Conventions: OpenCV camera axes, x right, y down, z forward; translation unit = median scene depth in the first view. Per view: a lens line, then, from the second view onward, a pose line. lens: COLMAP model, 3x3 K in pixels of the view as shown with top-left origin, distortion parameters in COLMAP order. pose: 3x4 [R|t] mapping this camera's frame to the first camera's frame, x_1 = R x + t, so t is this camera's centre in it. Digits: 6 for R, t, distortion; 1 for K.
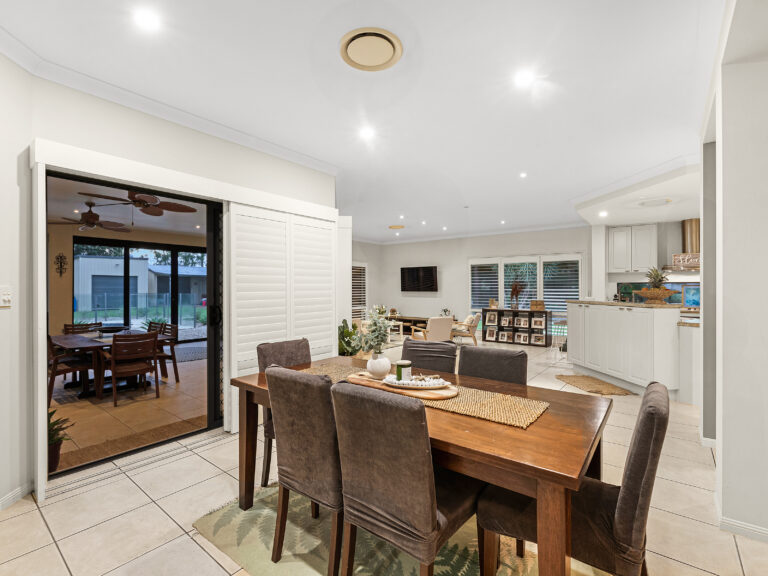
lens RADIAL K [[353.6, 0, 384.0], [0, 353.6, 288.0], [0, 0, 1]] dist [-0.004112, -0.000767]
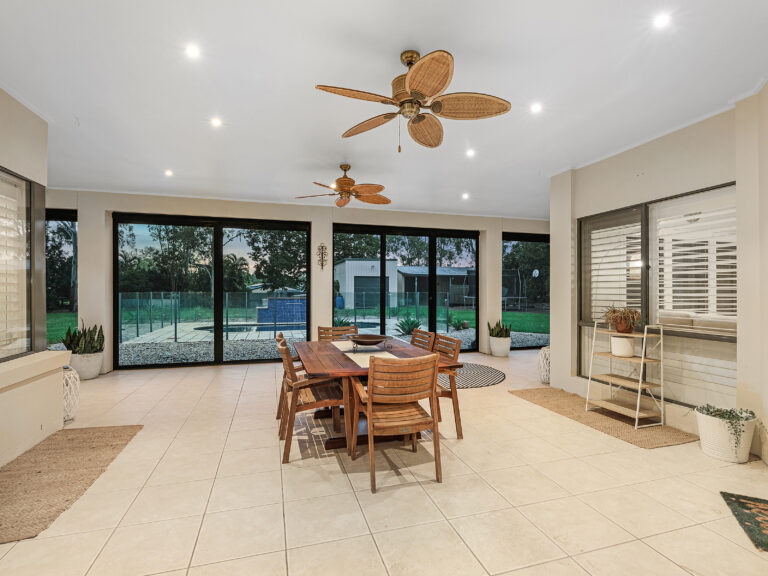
lens RADIAL K [[380.3, 0, 384.0], [0, 380.3, 288.0], [0, 0, 1]] dist [-0.001227, 0.000088]
pose [[0.814587, -0.005015, -0.580019, -0.218263], [0.002821, 0.999985, -0.004683, 0.017874], [0.580034, 0.002179, 0.814589, 0.285054]]
